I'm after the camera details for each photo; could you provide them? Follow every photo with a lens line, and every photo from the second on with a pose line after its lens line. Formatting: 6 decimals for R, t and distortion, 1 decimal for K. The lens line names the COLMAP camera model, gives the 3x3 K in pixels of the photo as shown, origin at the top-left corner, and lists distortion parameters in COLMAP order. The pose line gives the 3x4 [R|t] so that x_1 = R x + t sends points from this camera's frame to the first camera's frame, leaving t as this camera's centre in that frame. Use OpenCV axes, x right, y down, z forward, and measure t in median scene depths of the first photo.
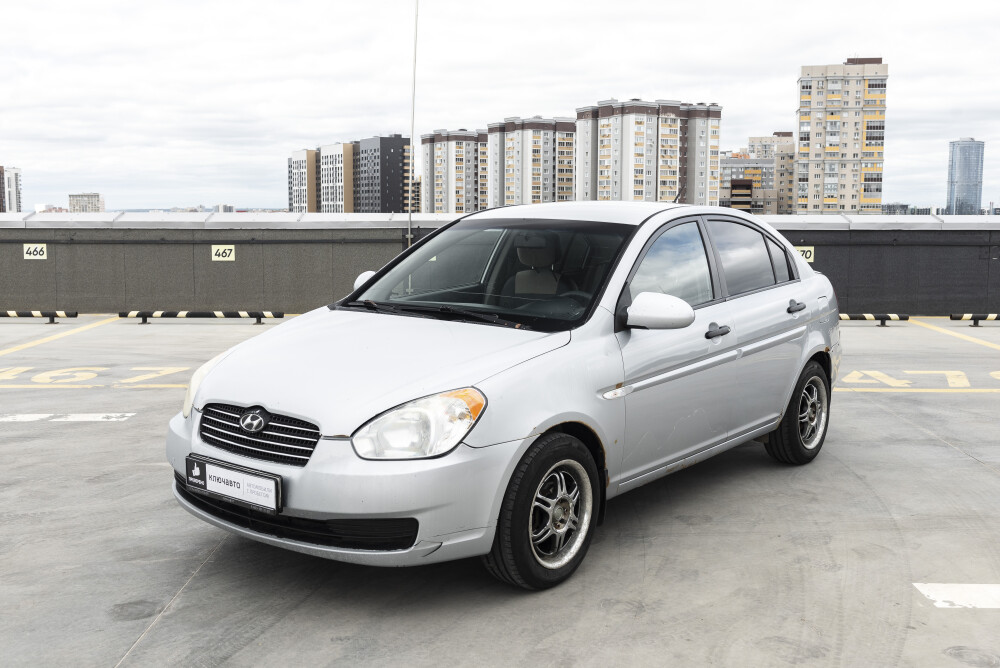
lens RADIAL K [[1039.7, 0, 500.0], [0, 1039.7, 334.0], [0, 0, 1]] dist [-0.005630, -0.021867]
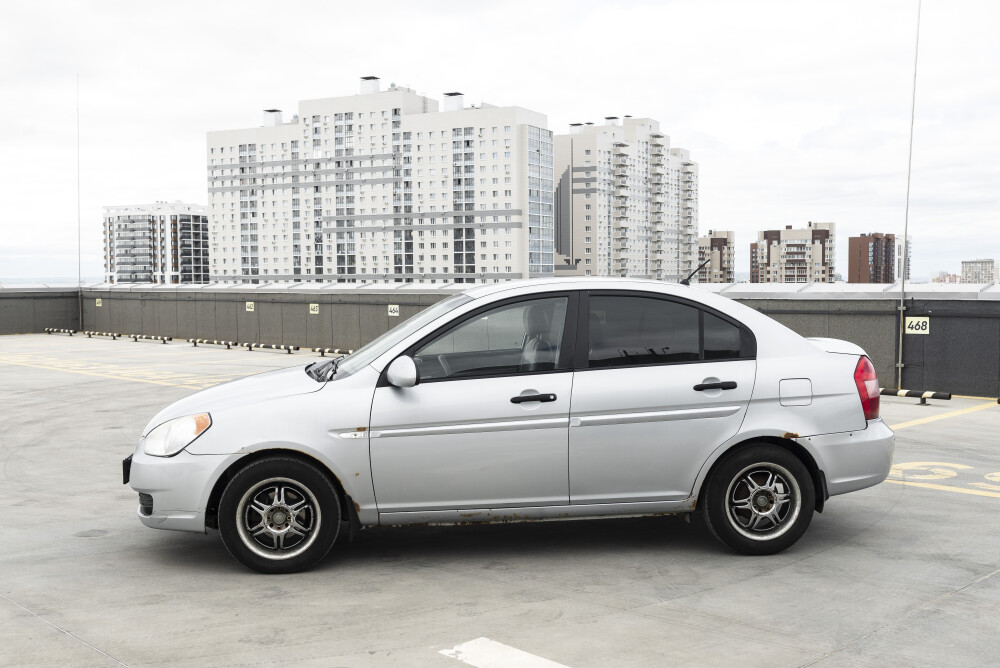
lens RADIAL K [[1066.4, 0, 500.0], [0, 1066.4, 334.0], [0, 0, 1]] dist [-0.008554, -0.005569]
pose [[0.716994, 0.030497, -0.696412, 1.163193], [-0.075972, 0.996510, -0.034578, -0.034352], [0.692927, 0.077699, 0.716809, 0.200297]]
